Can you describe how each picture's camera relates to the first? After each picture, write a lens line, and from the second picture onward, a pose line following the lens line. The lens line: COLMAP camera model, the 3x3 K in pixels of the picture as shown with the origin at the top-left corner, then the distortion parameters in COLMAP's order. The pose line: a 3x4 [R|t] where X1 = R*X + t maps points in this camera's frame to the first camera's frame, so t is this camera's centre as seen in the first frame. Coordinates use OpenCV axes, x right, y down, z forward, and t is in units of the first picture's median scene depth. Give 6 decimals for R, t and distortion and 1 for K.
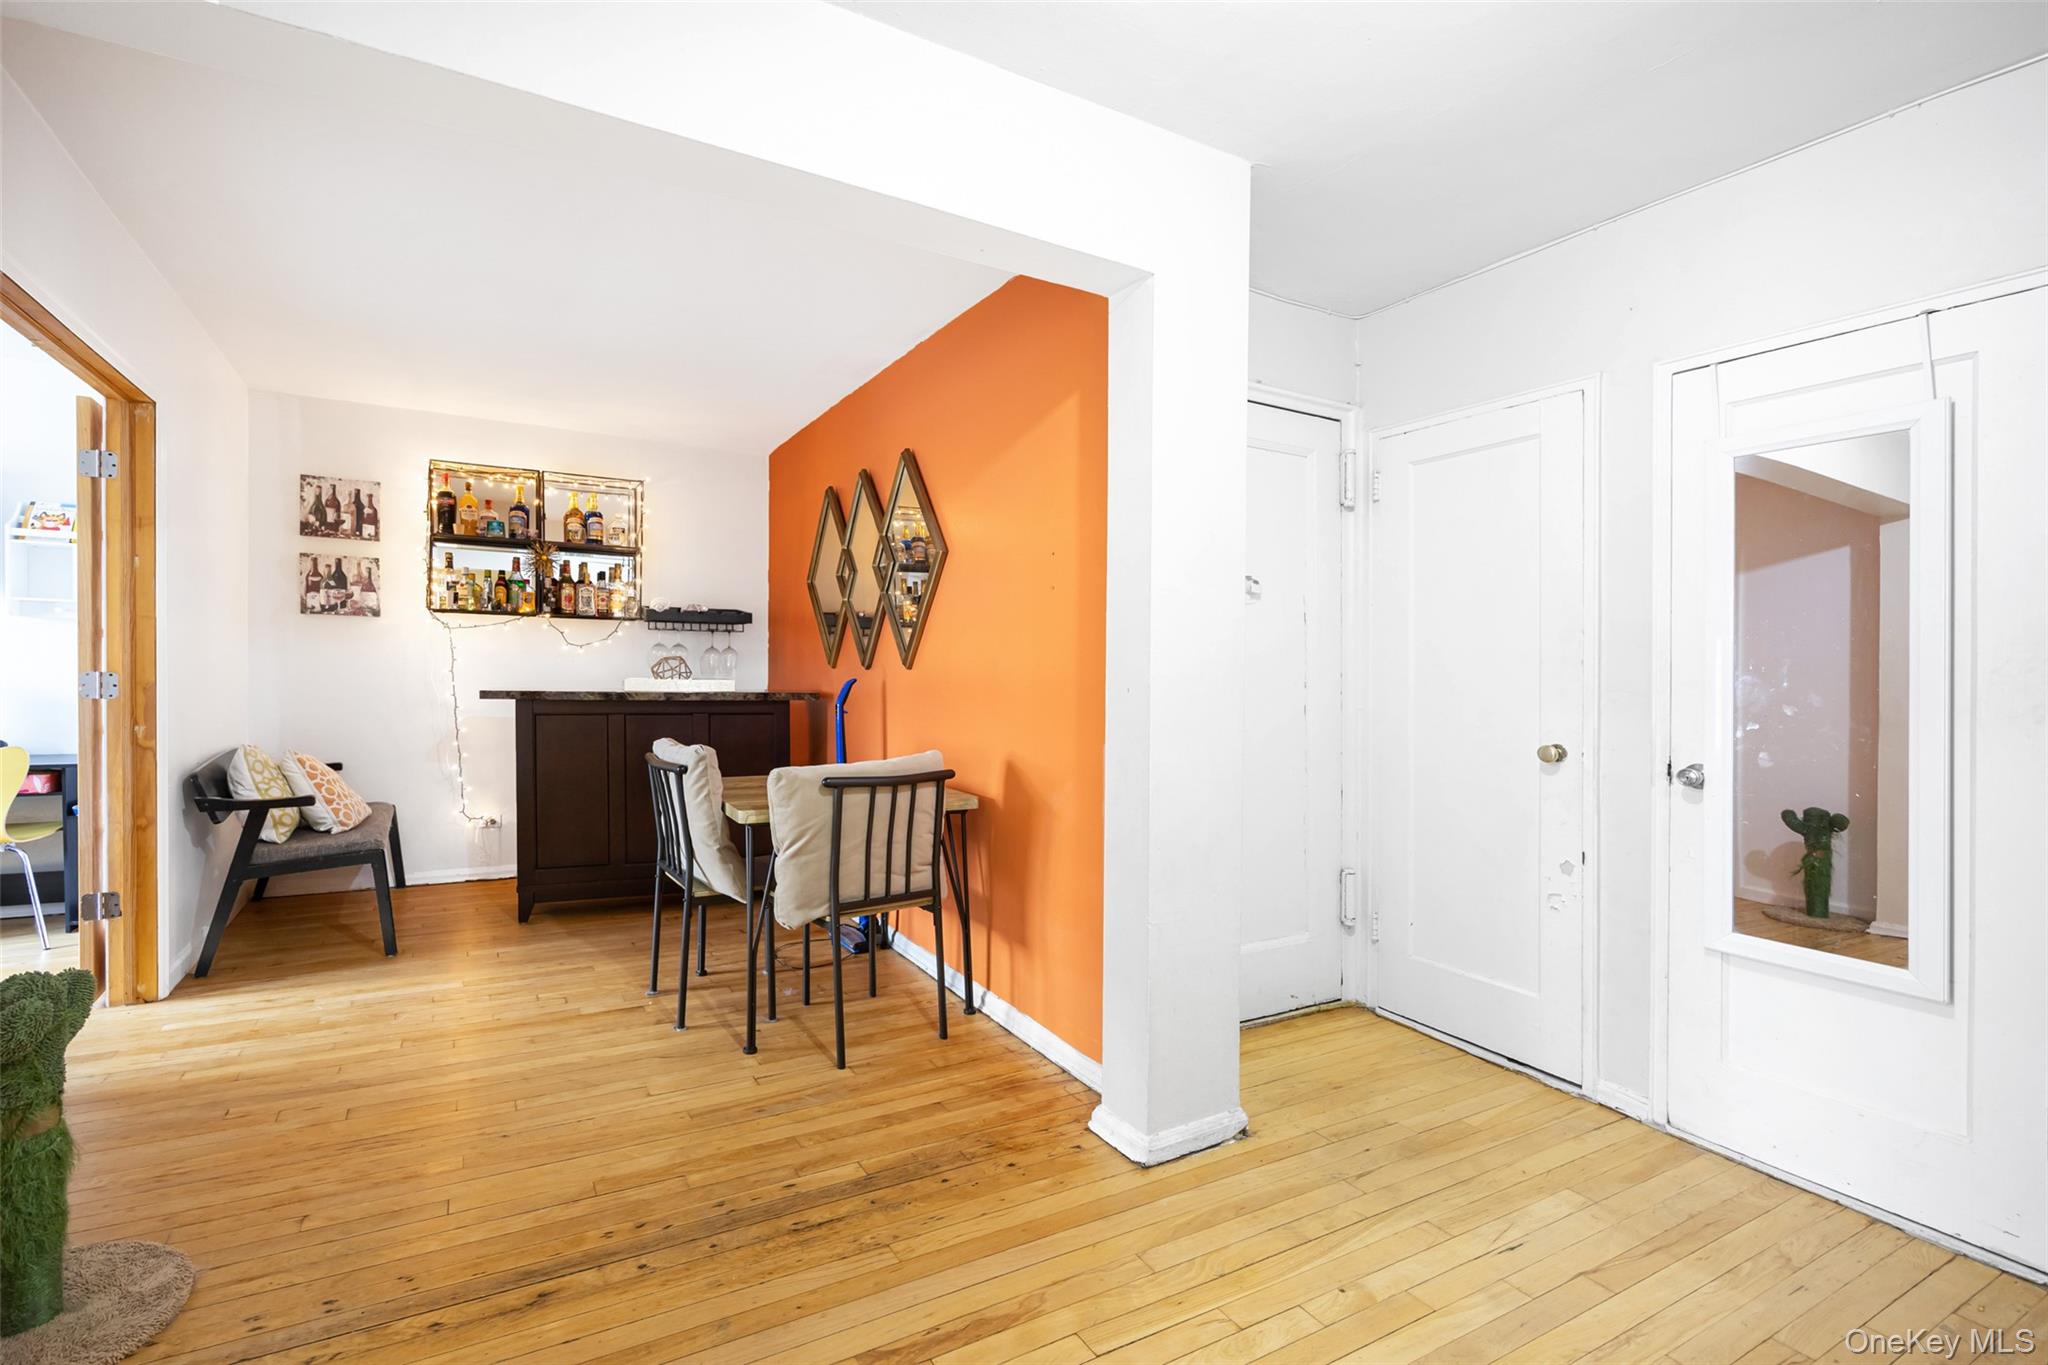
lens RADIAL K [[708.3, 0, 1023.1], [0, 708.3, 646.0], [0, 0, 1]] dist [-0.000573, 0.000050]
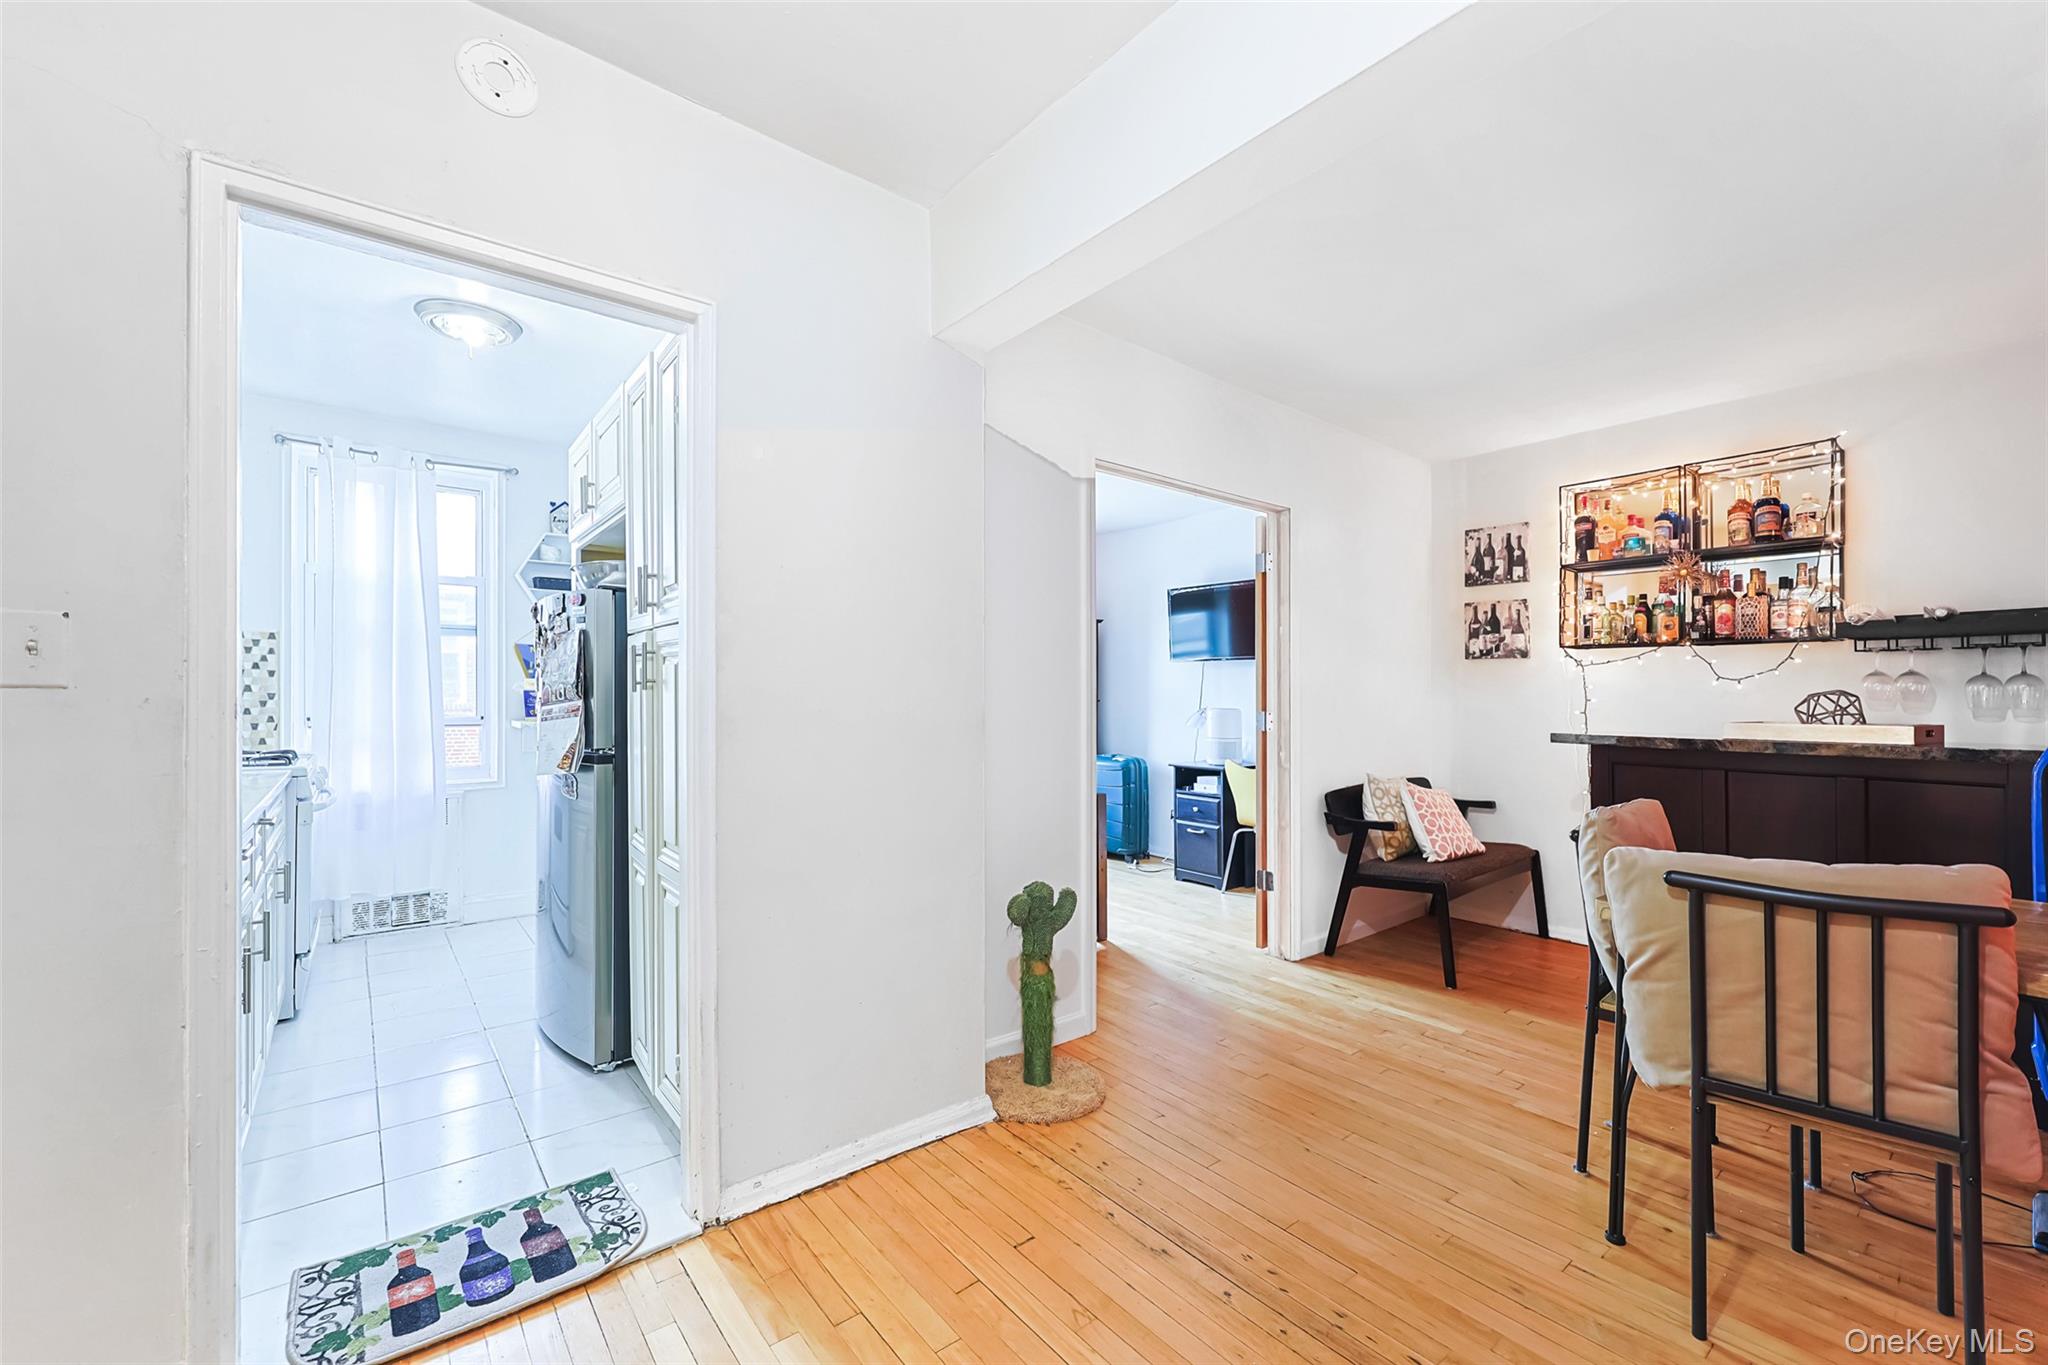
lens RADIAL K [[821.5, 0, 1014.3], [0, 821.5, 677.5], [0, 0, 1]] dist [-0.000681, 0.000085]
pose [[0.268847, -0.040267, -0.962341, 0.114034], [0.032717, 0.998931, -0.032658, 0.005429], [0.962627, -0.022705, 0.269877, 0.086227]]
